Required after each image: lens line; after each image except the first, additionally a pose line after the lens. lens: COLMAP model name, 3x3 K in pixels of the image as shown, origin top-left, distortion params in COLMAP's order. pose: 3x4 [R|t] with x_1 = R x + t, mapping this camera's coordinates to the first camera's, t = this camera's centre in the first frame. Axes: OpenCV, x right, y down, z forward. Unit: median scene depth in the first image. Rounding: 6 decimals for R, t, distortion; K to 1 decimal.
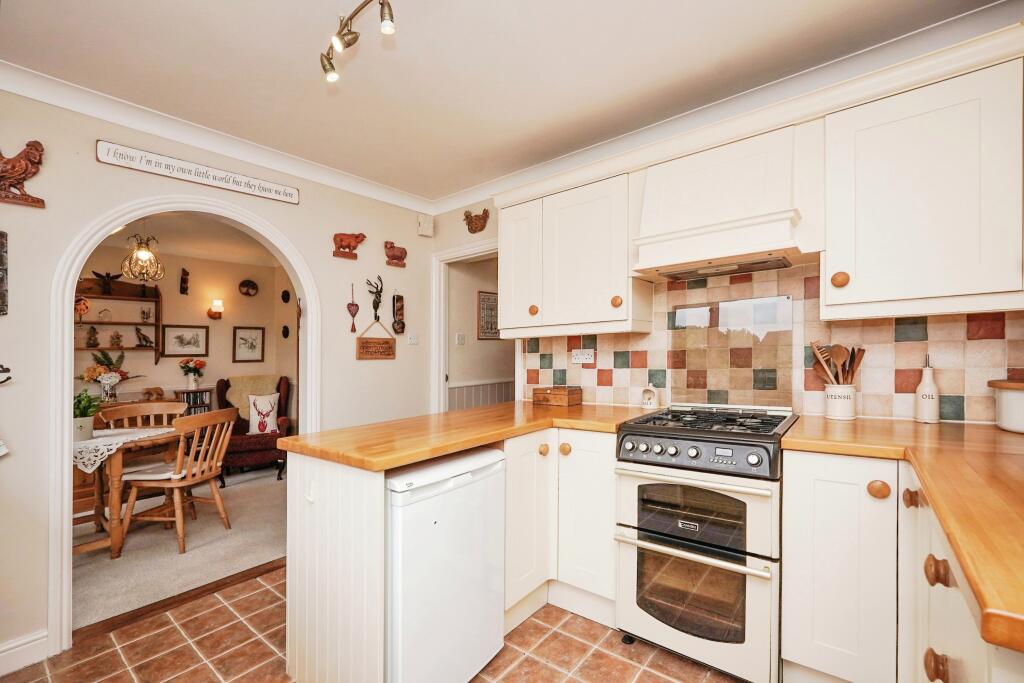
lens RADIAL K [[440.5, 0, 512.0], [0, 440.5, 332.2], [0, 0, 1]] dist [-0.002566, 0.000012]
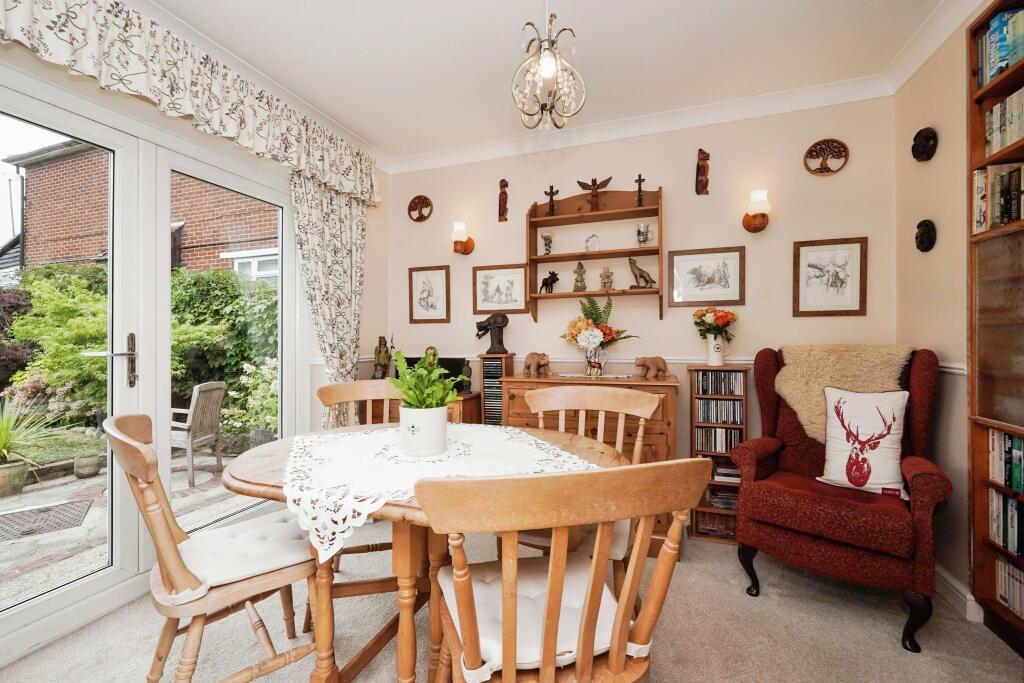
lens RADIAL K [[440.5, 0, 508.4], [0, 440.5, 334.5], [0, 0, 1]] dist [-0.002566, 0.000012]
pose [[0.330888, 0.015936, -0.943536, -0.298438], [0.046924, 0.998343, 0.033317, 0.061893], [0.942503, -0.055299, 0.329592, 0.578001]]
